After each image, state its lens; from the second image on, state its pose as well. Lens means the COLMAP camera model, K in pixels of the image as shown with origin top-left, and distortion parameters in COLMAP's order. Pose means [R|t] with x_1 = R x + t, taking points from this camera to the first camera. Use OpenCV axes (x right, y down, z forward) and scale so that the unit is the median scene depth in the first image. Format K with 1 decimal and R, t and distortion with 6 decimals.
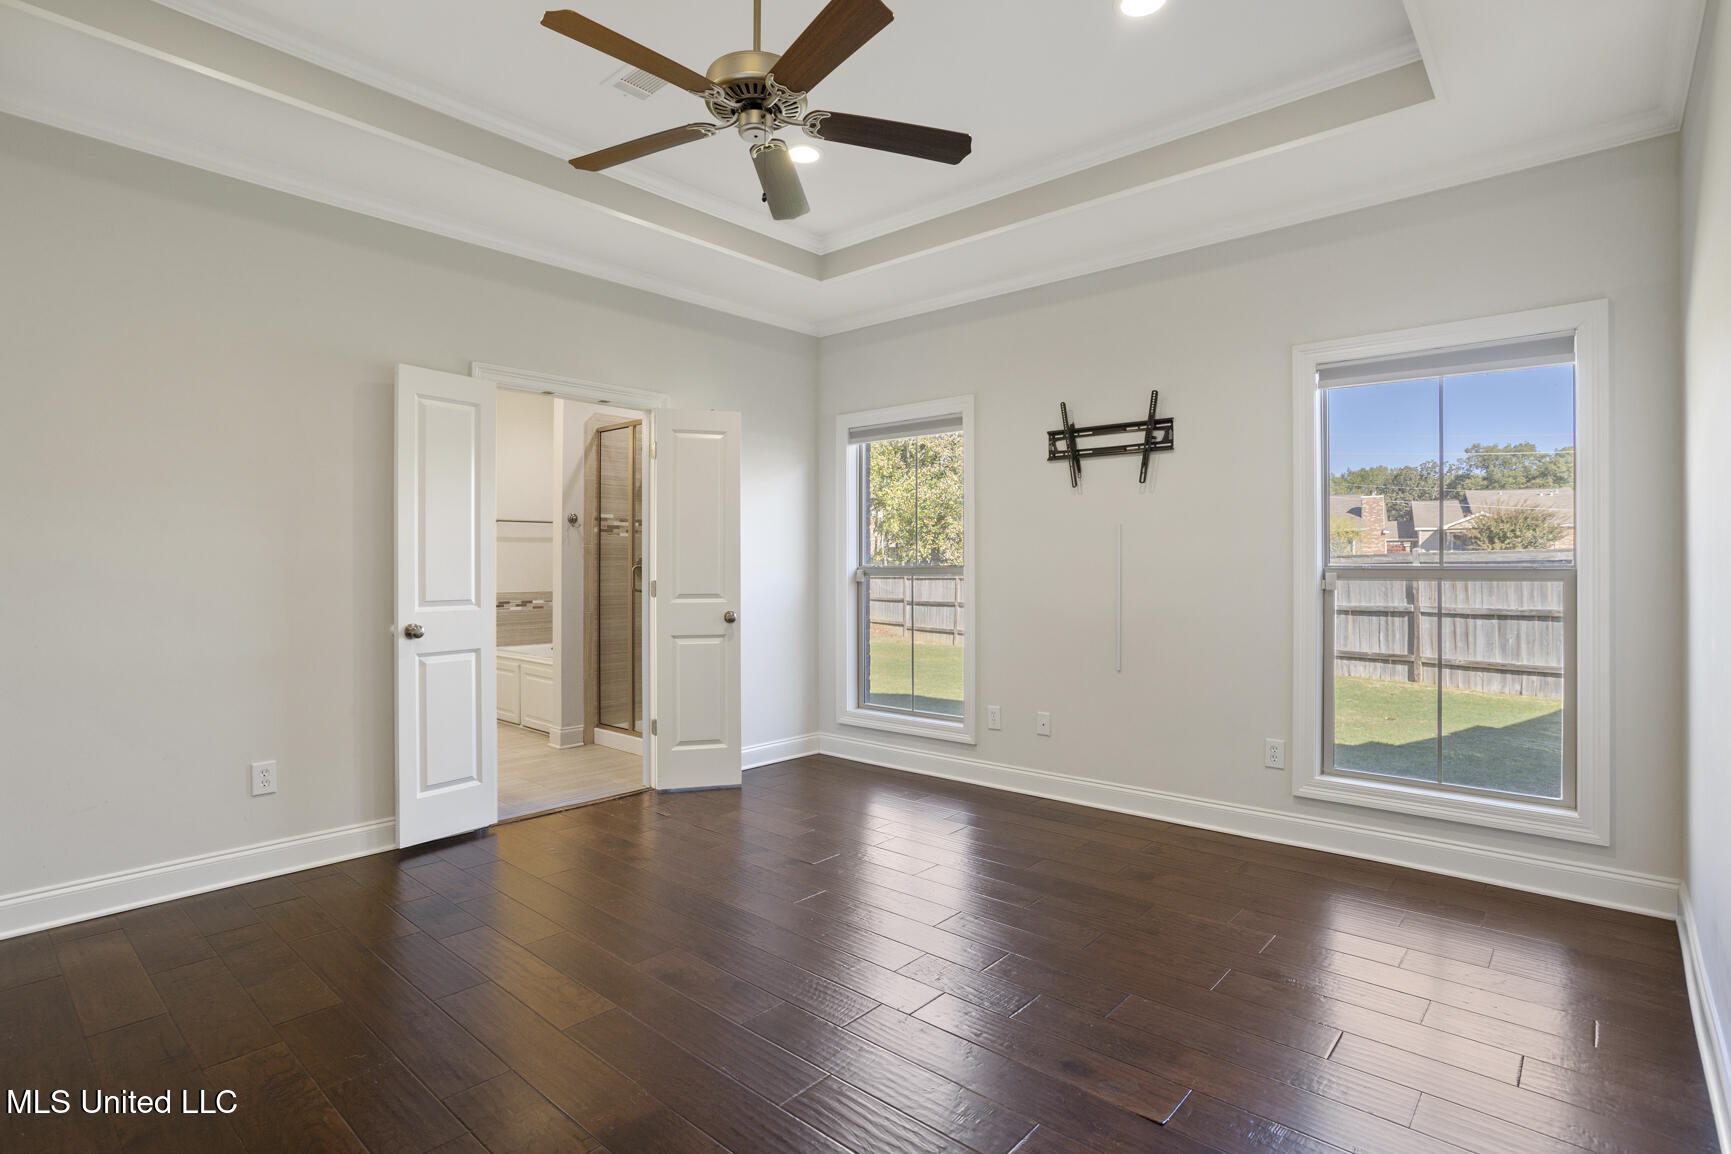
lens RADIAL K [[877.7, 0, 846.4], [0, 877.7, 579.3], [0, 0, 1]] dist [-0.069106, 0.030209]
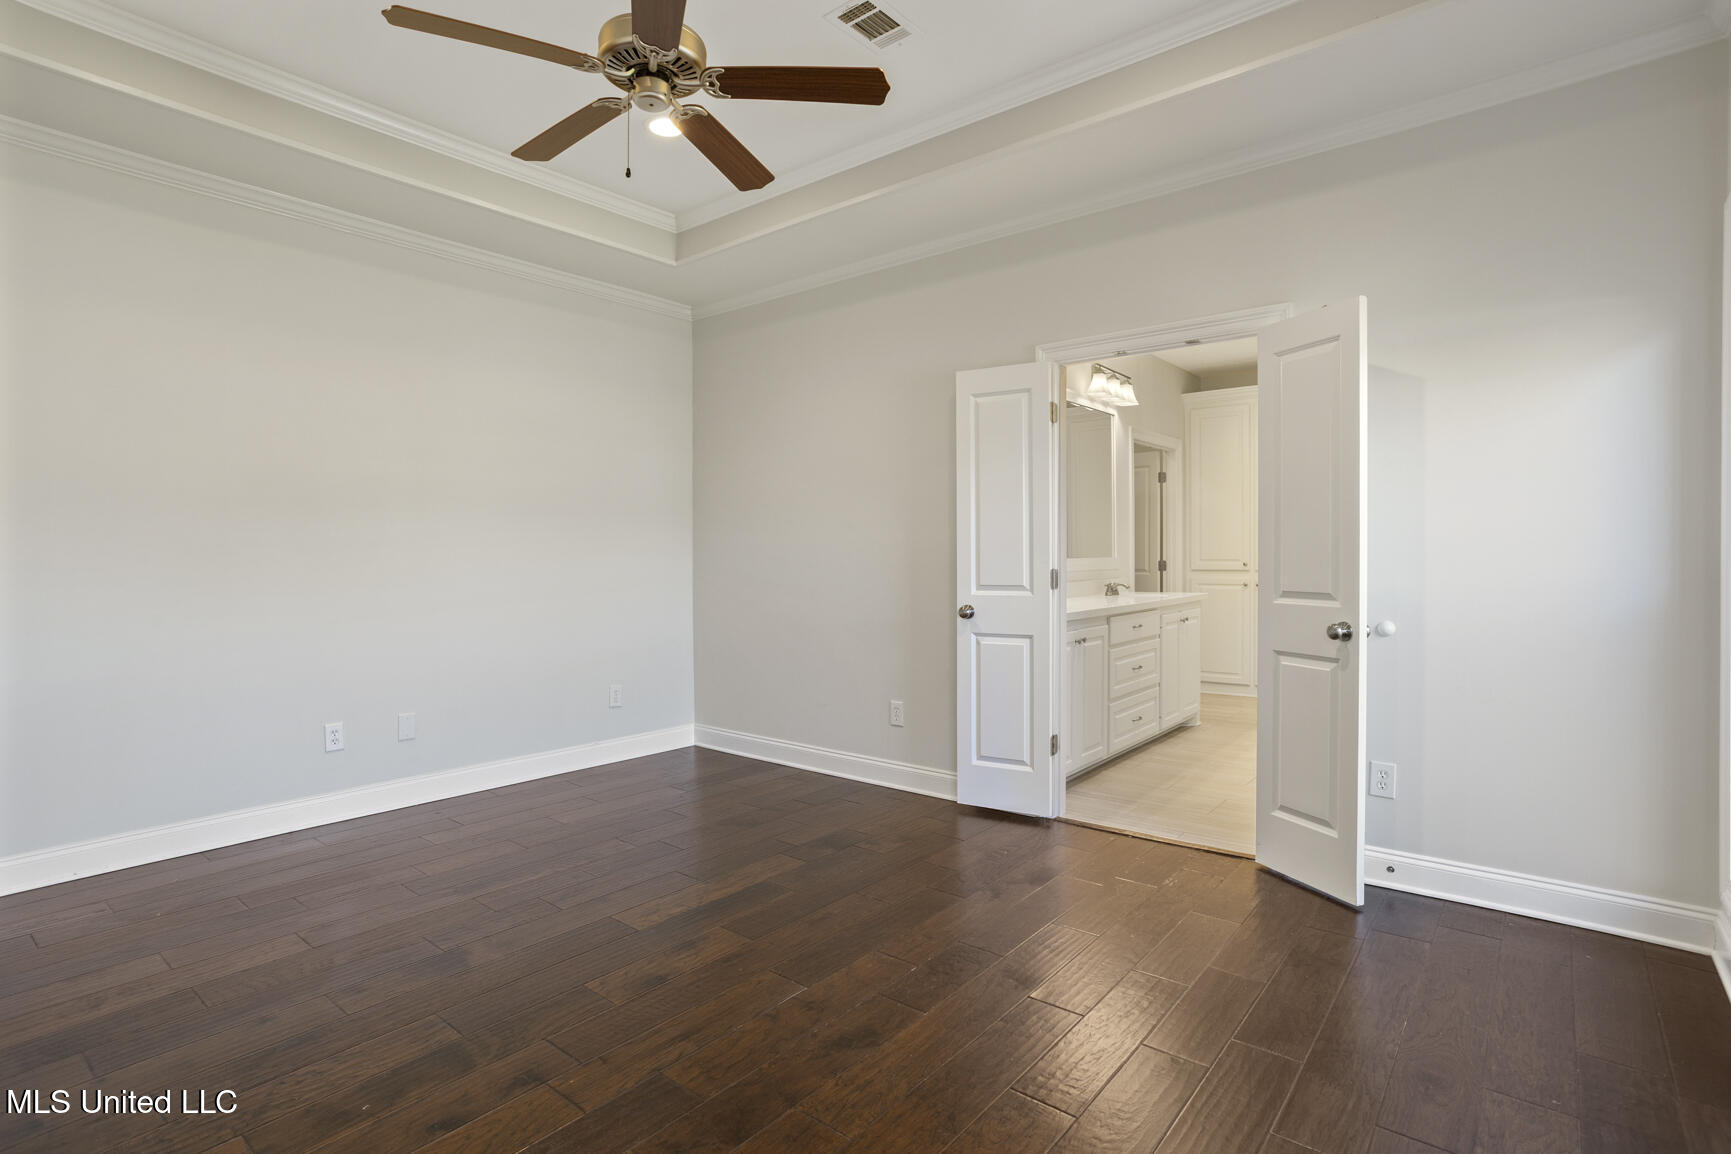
lens RADIAL K [[877.7, 0, 846.4], [0, 877.7, 579.3], [0, 0, 1]] dist [-0.069106, 0.030209]
pose [[0.013219, 0.026771, -0.999554, 0.603166], [-0.007596, 0.999615, 0.026672, -0.009725], [0.999884, 0.007240, 0.013417, 0.814950]]
